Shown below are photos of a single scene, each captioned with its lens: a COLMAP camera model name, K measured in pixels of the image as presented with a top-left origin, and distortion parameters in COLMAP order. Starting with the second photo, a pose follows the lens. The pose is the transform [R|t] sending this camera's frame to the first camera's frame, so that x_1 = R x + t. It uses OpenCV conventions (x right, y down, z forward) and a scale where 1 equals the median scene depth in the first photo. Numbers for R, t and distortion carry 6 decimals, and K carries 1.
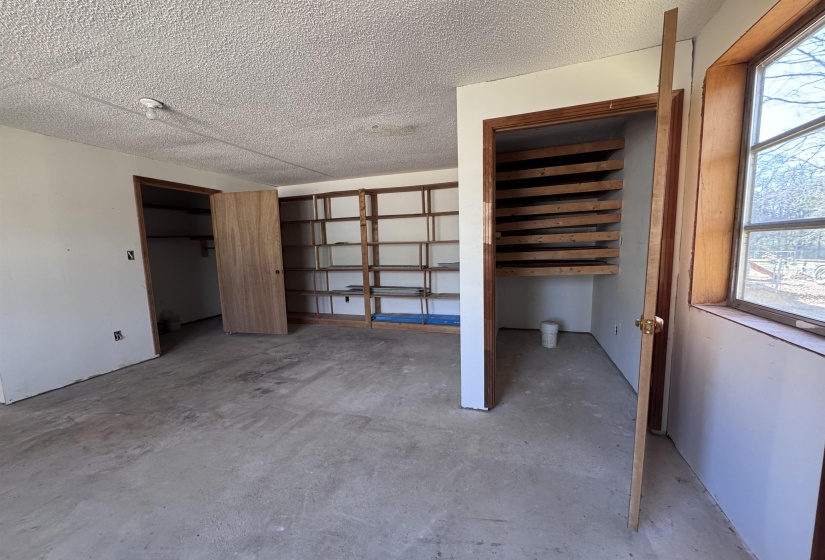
lens RADIAL K [[327.3, 0, 411.5], [0, 327.3, 288.8], [0, 0, 1]] dist [0.000451, -0.000815]
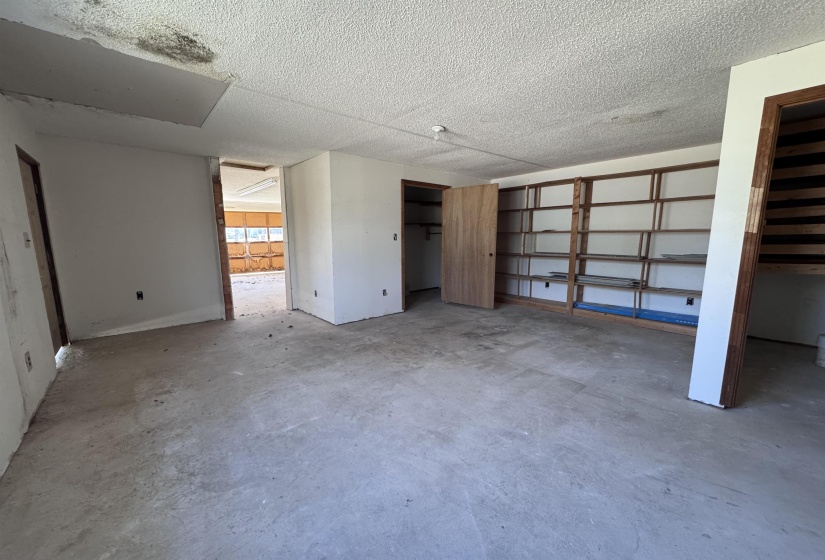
lens RADIAL K [[327.3, 0, 410.1], [0, 327.3, 291.2], [0, 0, 1]] dist [0.000451, -0.000815]
pose [[0.861363, 0.105737, -0.496863, -0.089169], [-0.084549, 0.994296, 0.065021, 0.036271], [0.500904, -0.013998, 0.865390, -0.213161]]
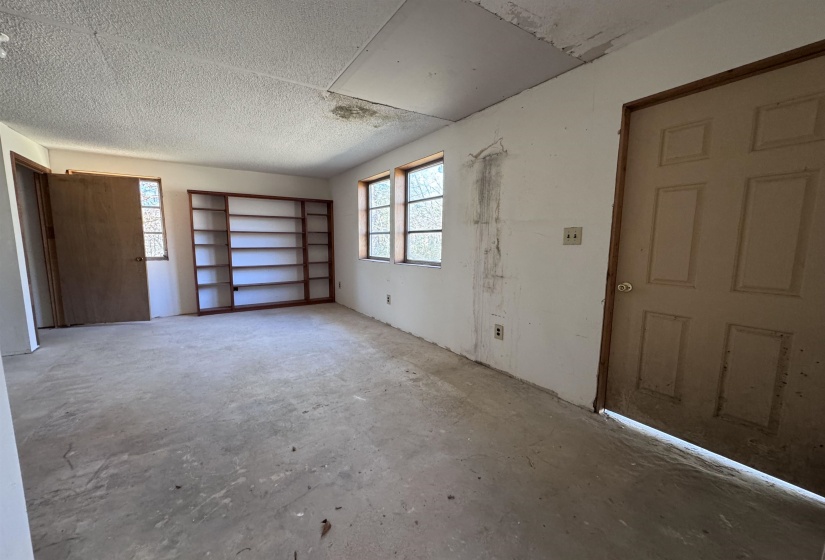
lens RADIAL K [[327.3, 0, 417.0], [0, 327.3, 281.6], [0, 0, 1]] dist [0.000451, -0.000815]
pose [[-0.804245, -0.049662, 0.592219, -1.528853], [0.093393, 0.973560, 0.208470, -0.047847], [-0.586914, 0.222970, -0.778342, 0.825091]]
